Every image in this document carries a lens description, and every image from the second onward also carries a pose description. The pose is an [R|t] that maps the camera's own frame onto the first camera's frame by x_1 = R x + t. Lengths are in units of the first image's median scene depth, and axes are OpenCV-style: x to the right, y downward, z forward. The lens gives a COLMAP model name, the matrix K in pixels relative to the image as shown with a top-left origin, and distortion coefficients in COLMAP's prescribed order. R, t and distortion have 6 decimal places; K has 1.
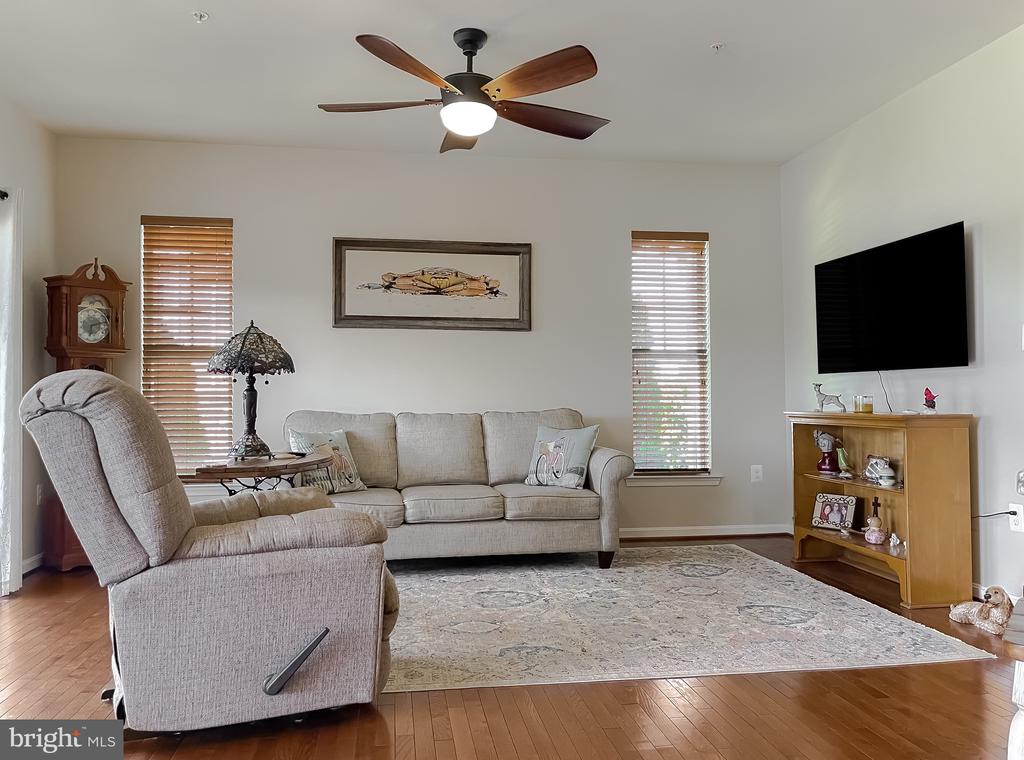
lens RADIAL K [[795.1, 0, 512.1], [0, 795.1, 378.3], [0, 0, 1]] dist [0.032245, -0.007737]
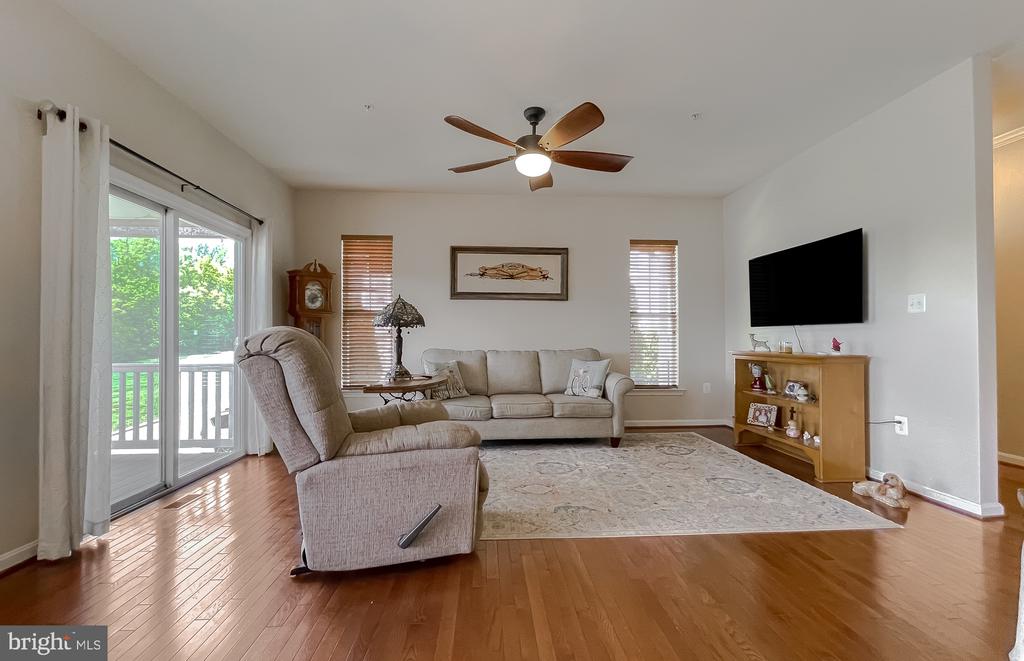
lens RADIAL K [[420.2, 0, 514.0], [0, 420.2, 334.5], [0, 0, 1]] dist [0.000253, -0.000037]
pose [[0.996768, 0.003700, -0.080248, -0.022355], [-0.002241, 0.999831, 0.018257, -0.006827], [0.080302, -0.018018, 0.996608, 0.152993]]
